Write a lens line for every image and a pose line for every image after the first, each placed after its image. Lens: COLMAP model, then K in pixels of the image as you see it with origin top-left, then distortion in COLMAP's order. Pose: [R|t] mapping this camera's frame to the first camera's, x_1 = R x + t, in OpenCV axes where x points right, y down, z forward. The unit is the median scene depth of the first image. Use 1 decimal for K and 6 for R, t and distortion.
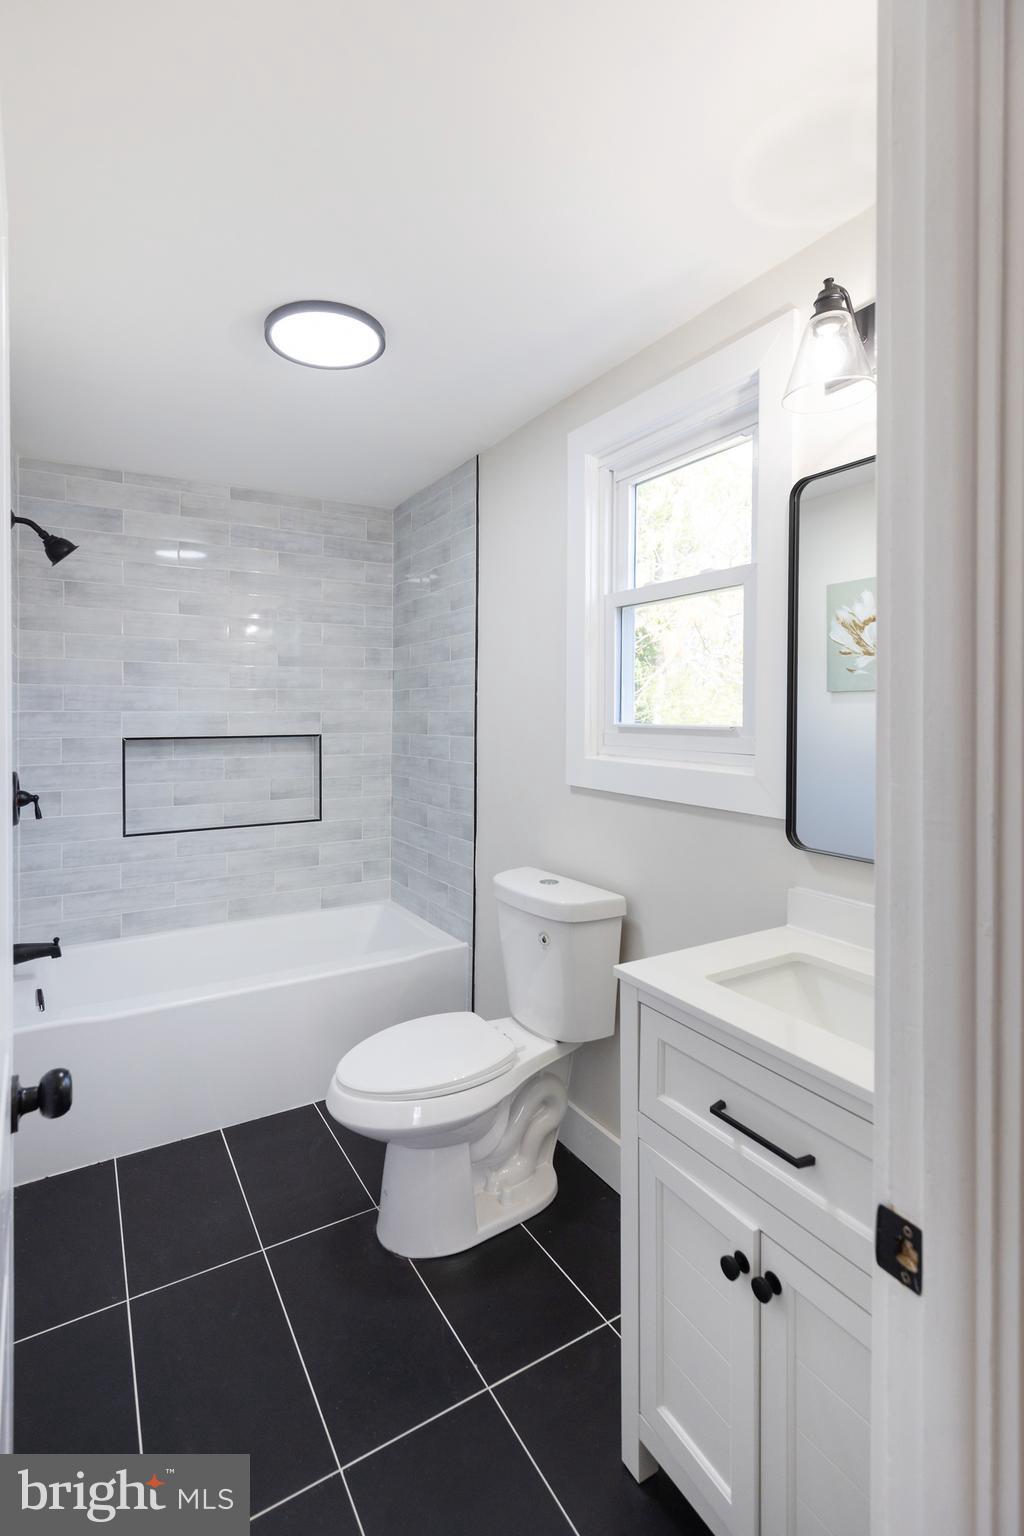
lens RADIAL K [[708.8, 0, 509.2], [0, 708.8, 712.3], [0, 0, 1]] dist [0.004074, -0.001025]
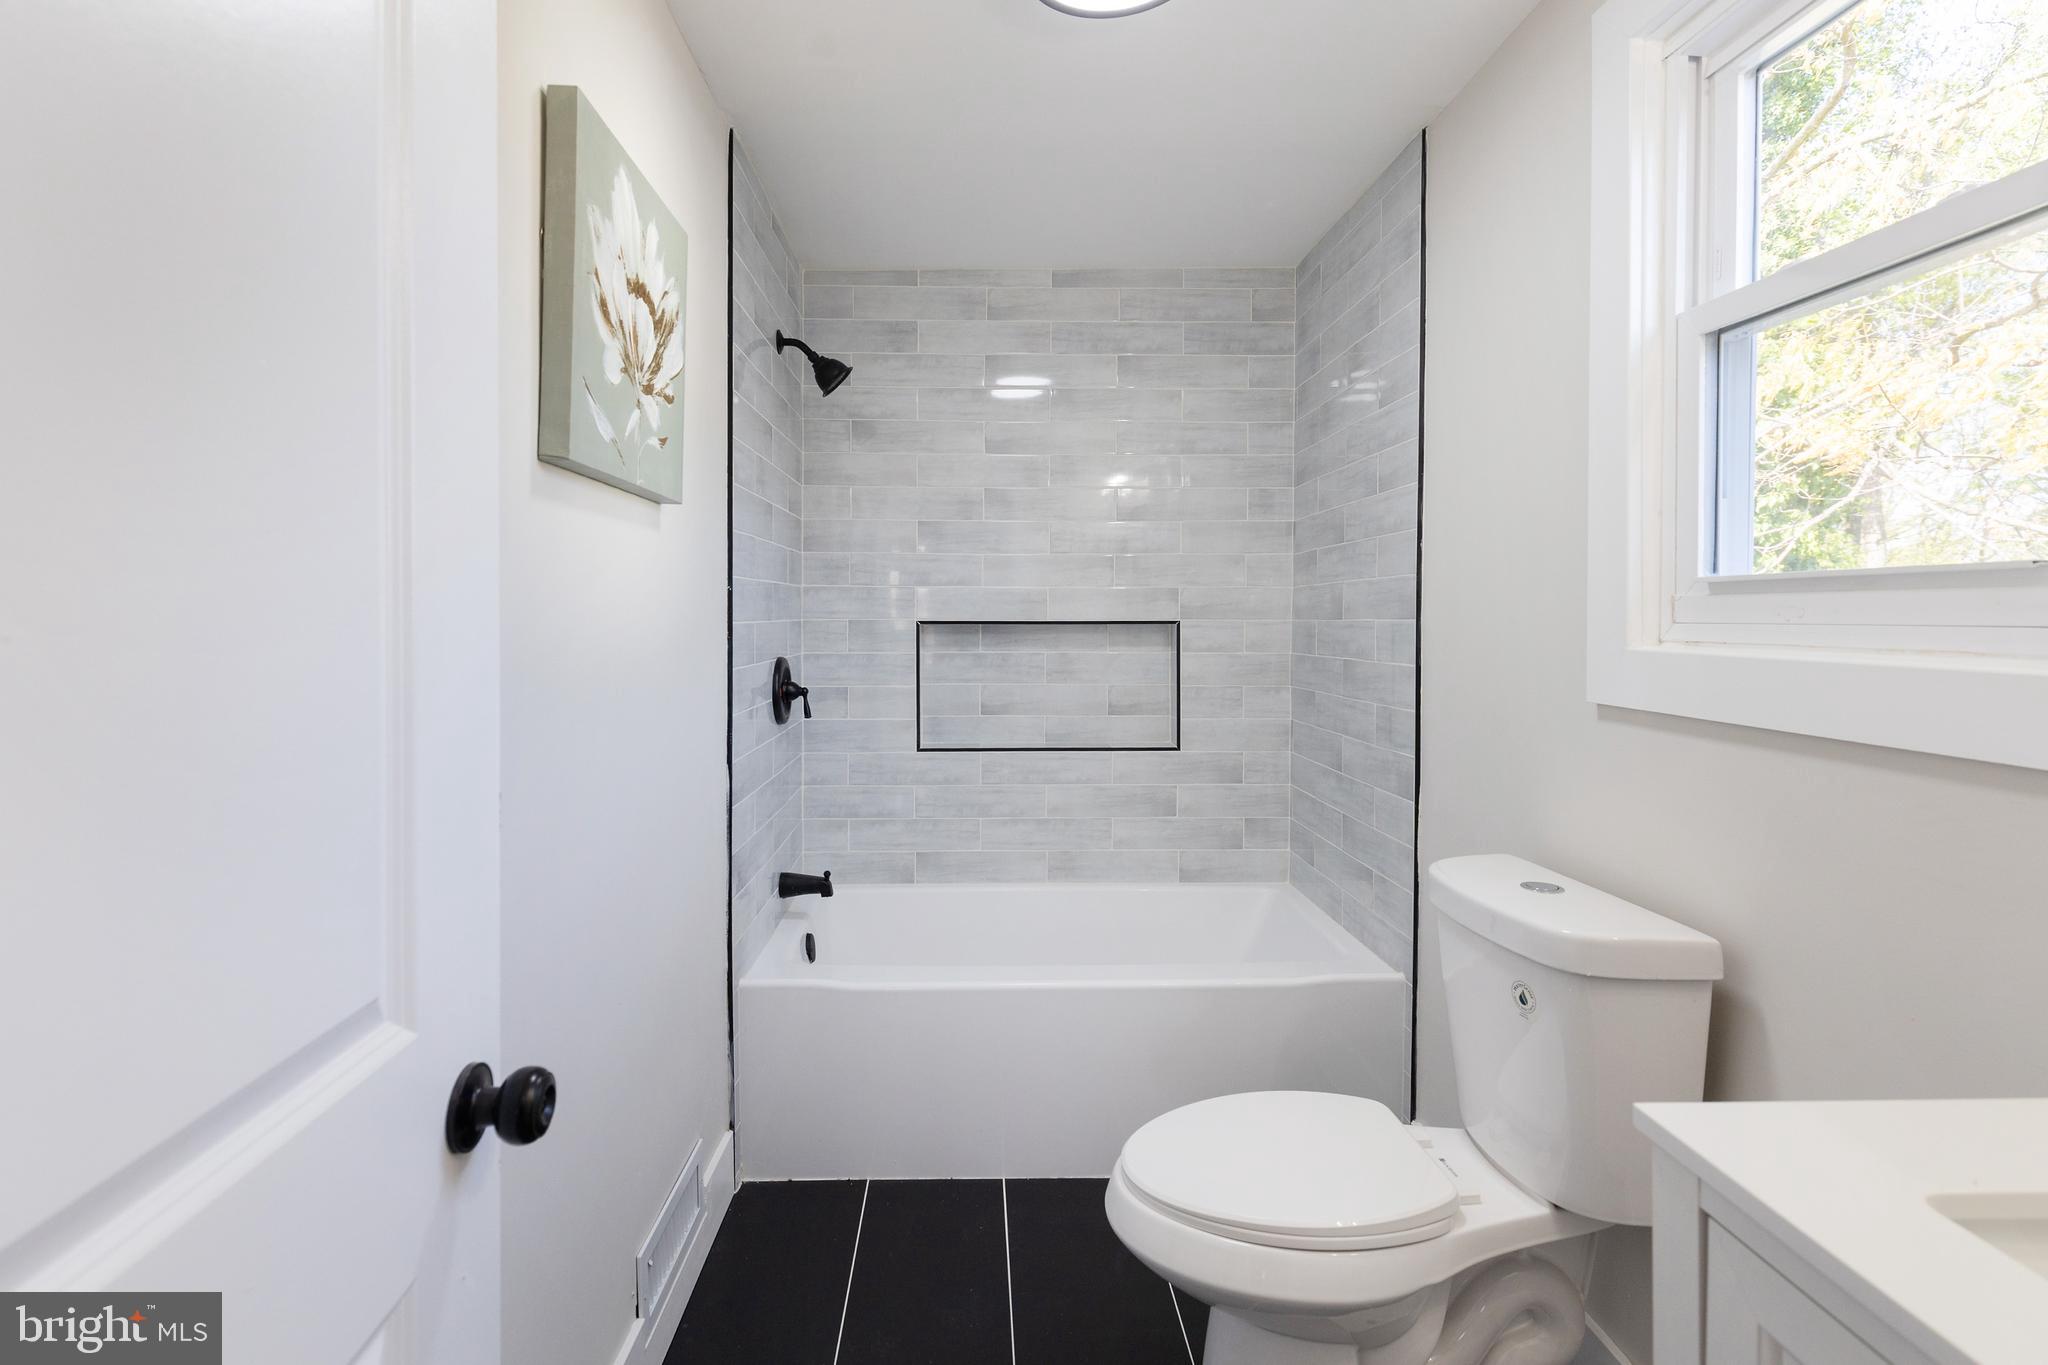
lens RADIAL K [[968.8, 0, 997.0], [0, 968.8, 620.2], [0, 0, 1]] dist [0.002070, -0.000599]
pose [[0.866315, 0.001034, -0.499497, 0.046610], [0.000405, 0.999996, 0.002774, 0.031395], [0.499497, -0.002605, 0.866311, 0.139641]]
